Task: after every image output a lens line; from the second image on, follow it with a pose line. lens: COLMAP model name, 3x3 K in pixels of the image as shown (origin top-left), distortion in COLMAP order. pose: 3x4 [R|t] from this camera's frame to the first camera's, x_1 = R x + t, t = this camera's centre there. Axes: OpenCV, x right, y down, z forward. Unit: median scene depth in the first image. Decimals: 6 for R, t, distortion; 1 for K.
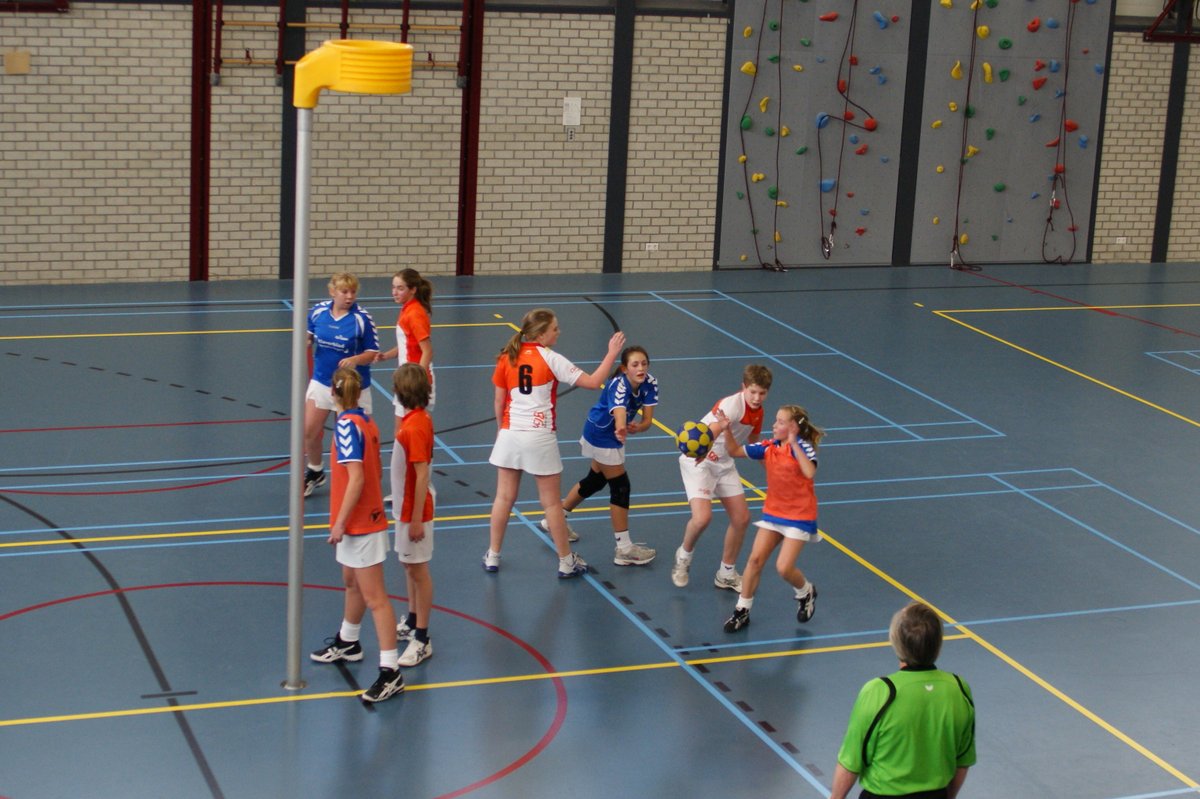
lens RADIAL K [[2178.2, 0, 666.7], [0, 2178.2, 398.7], [0, 0, 1]] dist [-0.131225, 0.162215]
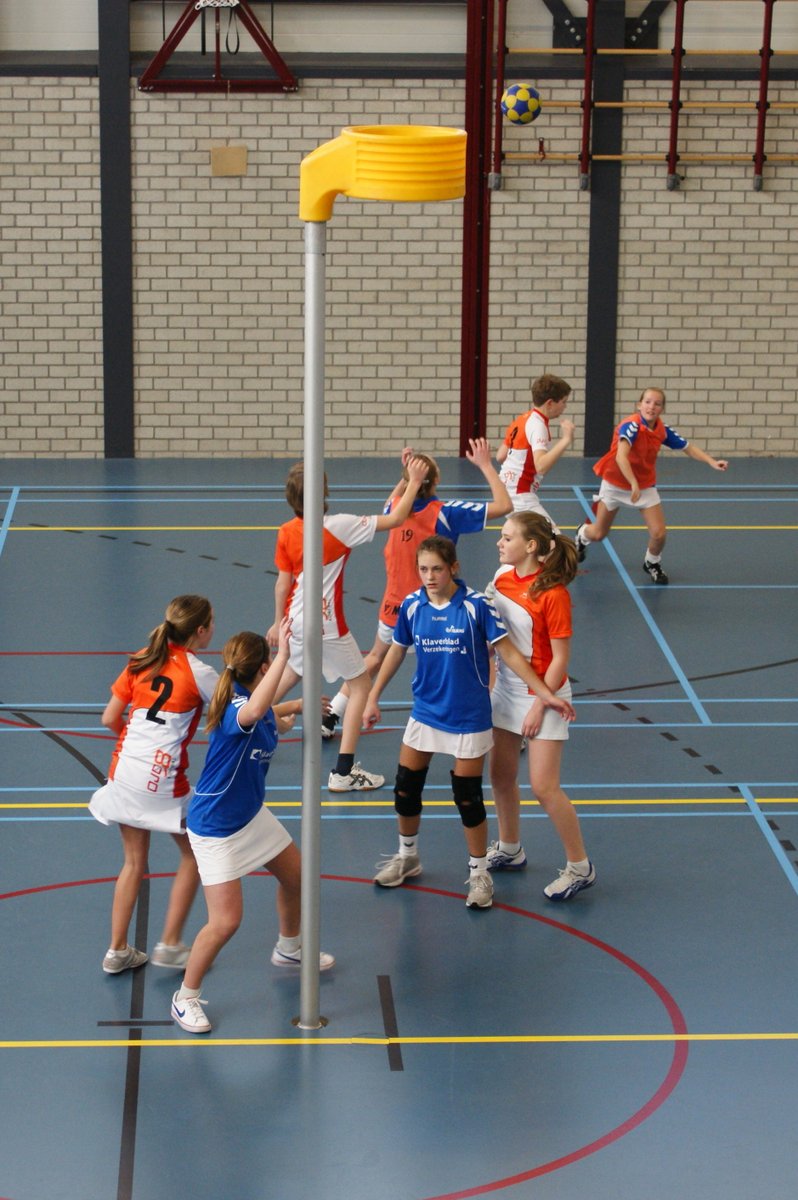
lens RADIAL K [[2991.1, 0, 373.2], [0, 2991.1, 603.6], [0, 0, 1]] dist [-0.051215, 0.413384]
pose [[0.941450, 0.033671, -0.335467, 0.094461], [-0.035612, 0.999366, 0.000367, -0.004312], [0.335266, 0.011601, 0.942052, 0.037907]]
